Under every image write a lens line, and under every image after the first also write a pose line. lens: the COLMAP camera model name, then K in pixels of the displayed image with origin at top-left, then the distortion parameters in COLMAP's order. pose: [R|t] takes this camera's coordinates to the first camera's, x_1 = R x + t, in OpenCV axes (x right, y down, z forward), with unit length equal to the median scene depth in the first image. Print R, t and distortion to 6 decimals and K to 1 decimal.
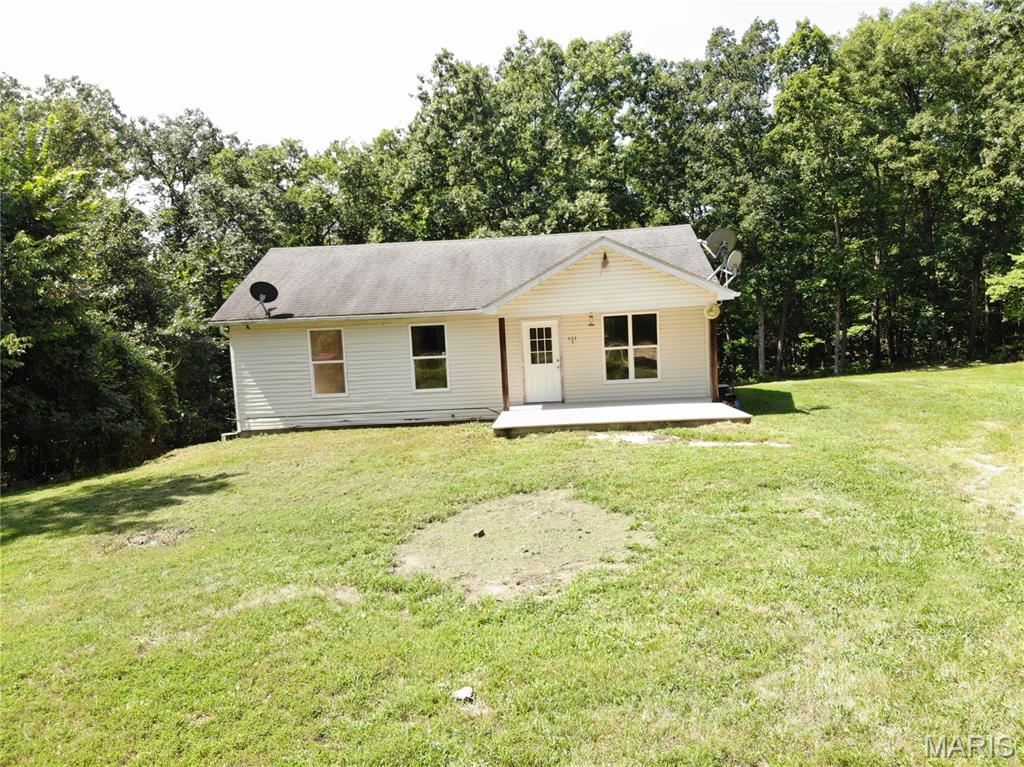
lens RADIAL K [[756.7, 0, 515.3], [0, 756.7, 386.4], [0, 0, 1]] dist [0.067113, -0.182892]
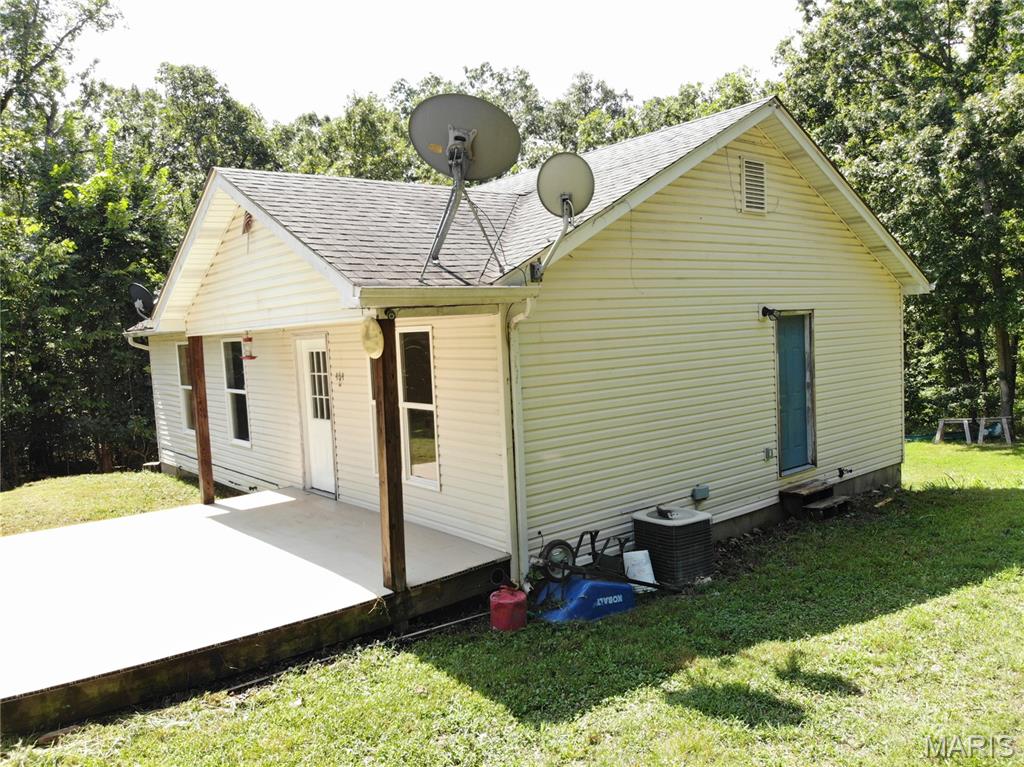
lens RADIAL K [[756.7, 0, 515.3], [0, 756.7, 386.4], [0, 0, 1]] dist [0.067113, -0.182892]
pose [[0.682301, 0.068680, -0.727838, 0.514967], [-0.038883, 0.997577, 0.057684, -0.089275], [0.730036, -0.011057, 0.683319, 0.736124]]
